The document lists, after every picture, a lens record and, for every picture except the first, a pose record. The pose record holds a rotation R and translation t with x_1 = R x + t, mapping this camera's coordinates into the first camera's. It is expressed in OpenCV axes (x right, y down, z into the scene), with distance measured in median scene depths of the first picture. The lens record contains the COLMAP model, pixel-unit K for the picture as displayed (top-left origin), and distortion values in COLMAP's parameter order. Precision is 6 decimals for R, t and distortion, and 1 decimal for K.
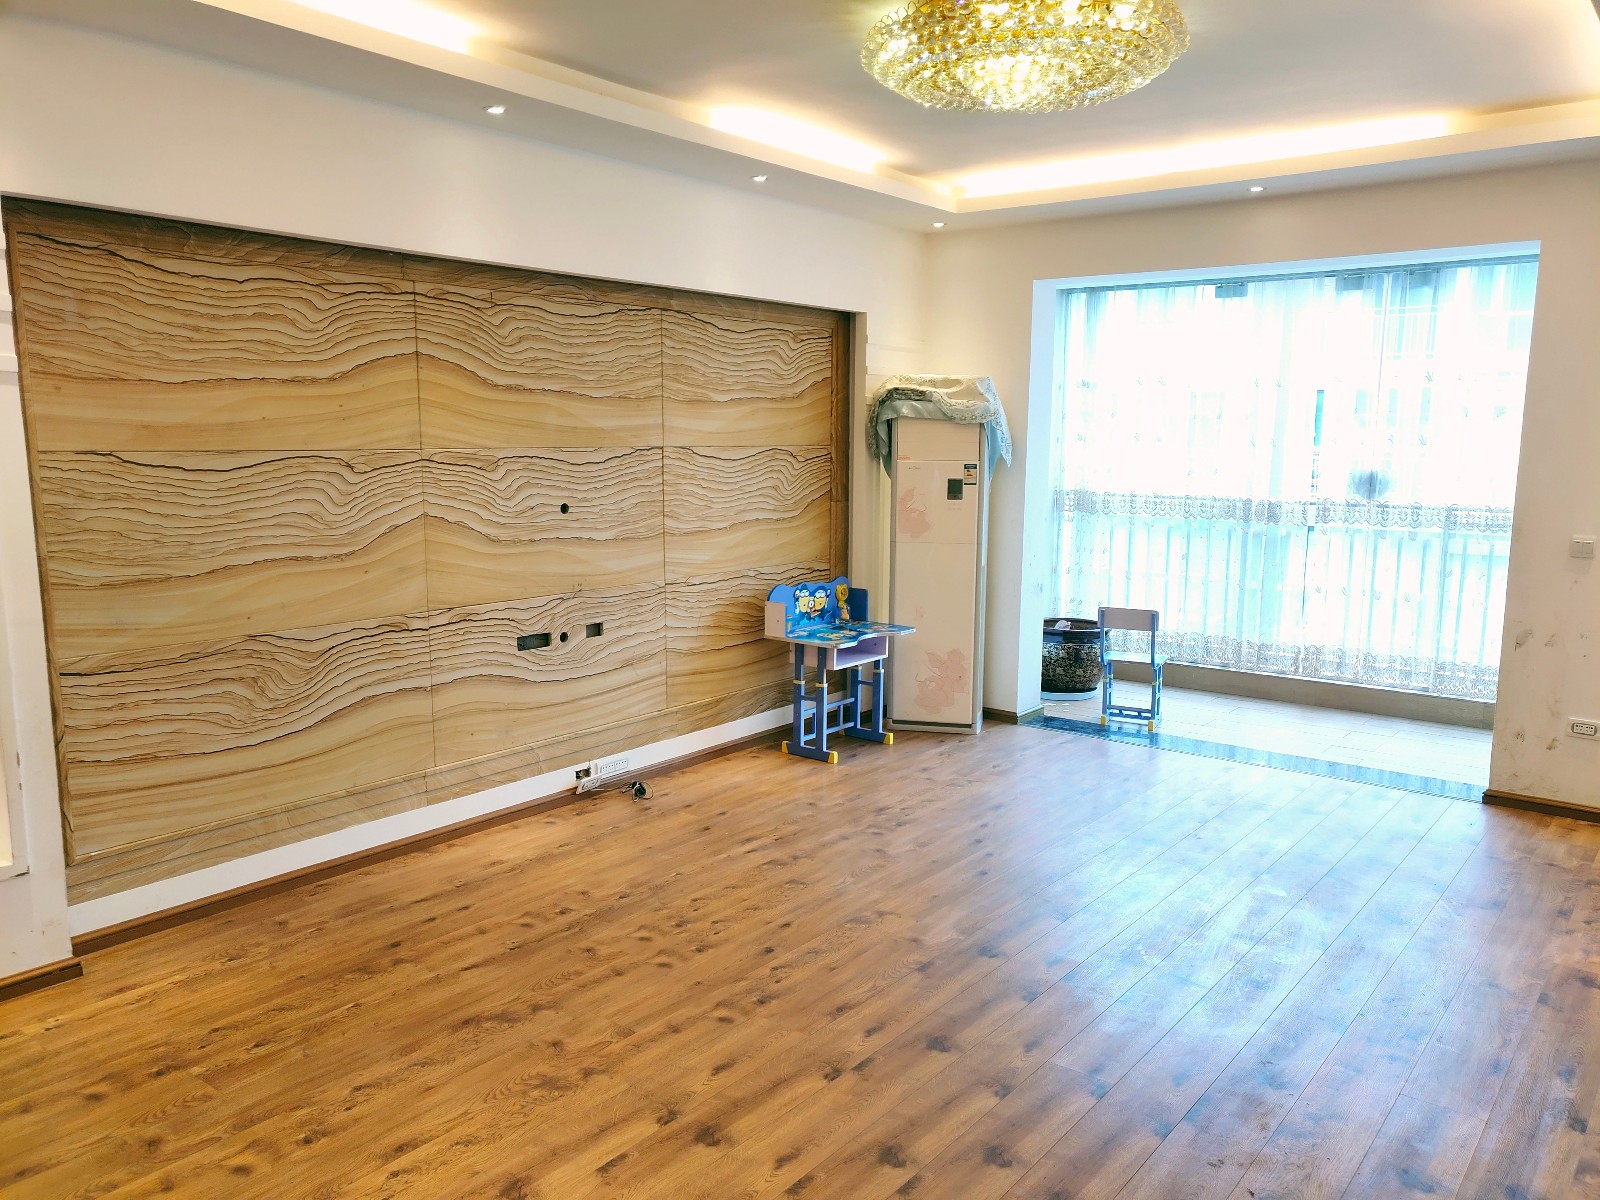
lens RADIAL K [[1200.4, 0, 846.2], [0, 1200.4, 610.2], [0, 0, 1]] dist [-0.012737, 0.040984]
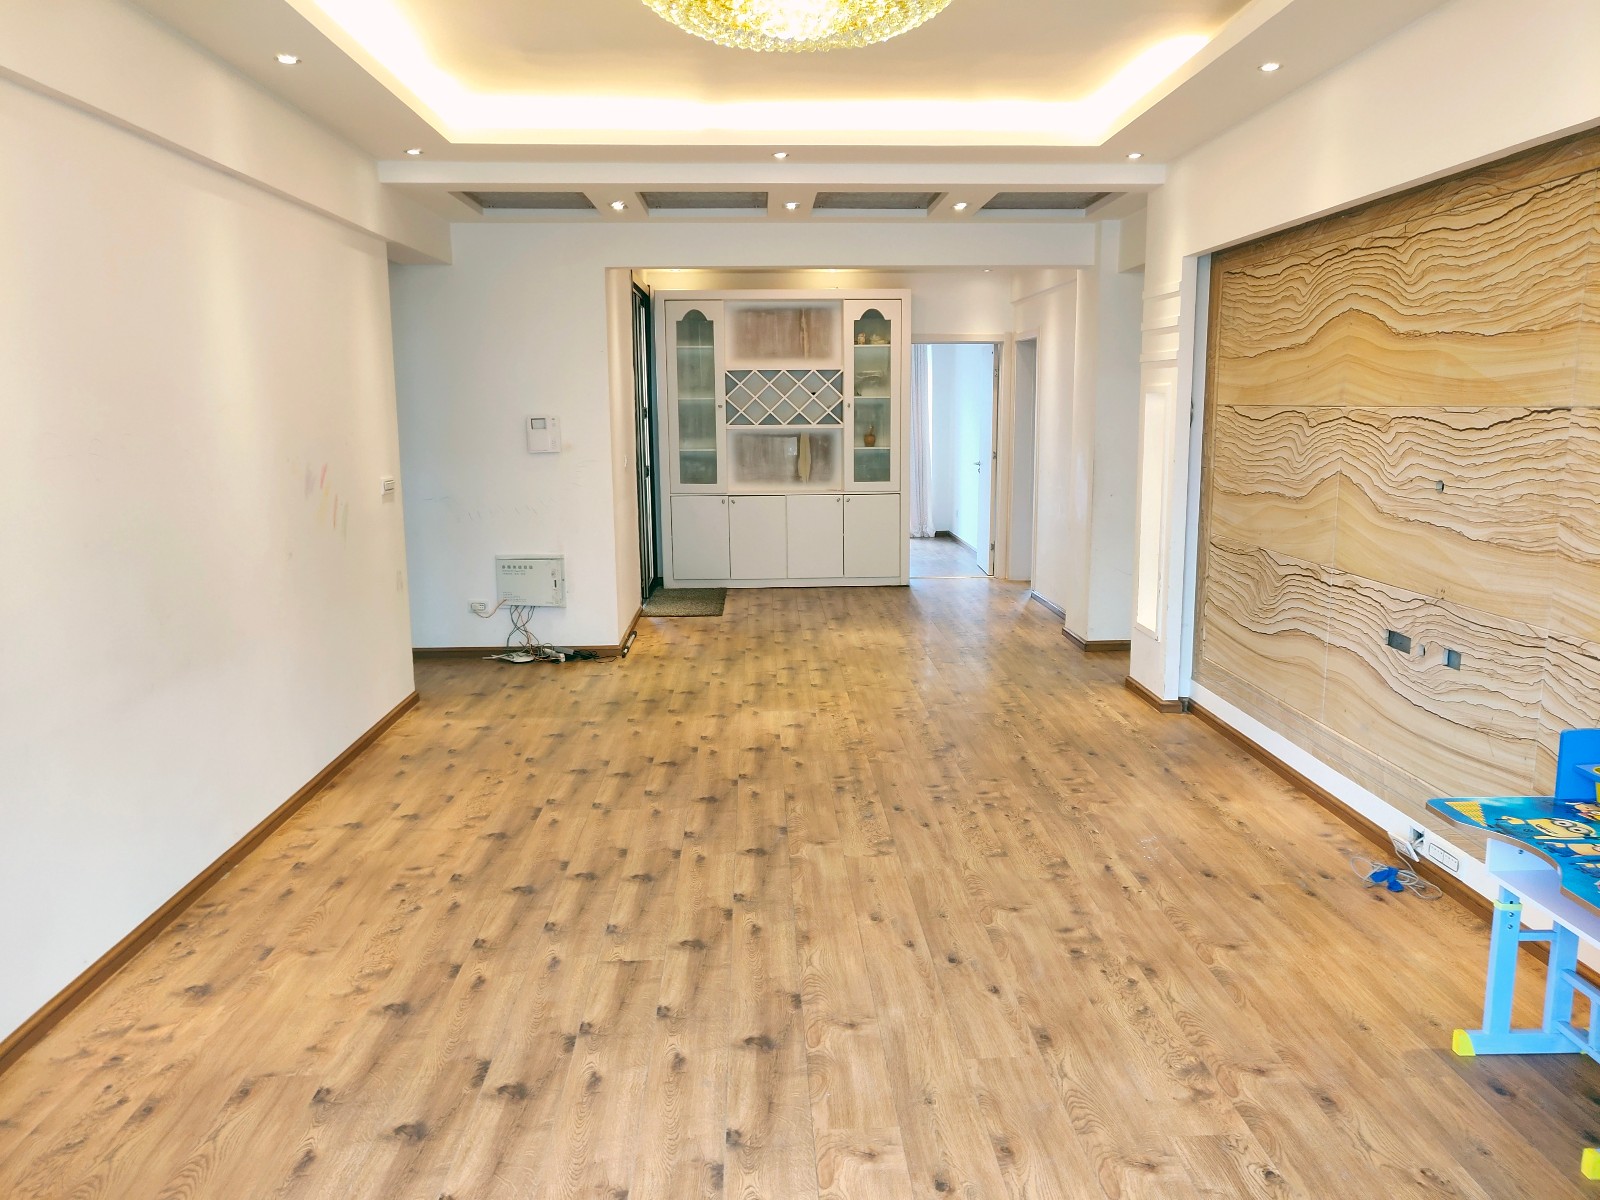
lens RADIAL K [[1200.4, 0, 799.6], [0, 1200.4, 603.2], [0, 0, 1]] dist [-0.012737, 0.040984]
pose [[-0.774069, 0.100994, -0.624995, 0.654903], [-0.095815, 0.957135, 0.273334, -0.211823], [0.625809, 0.271464, -0.731211, 1.526534]]
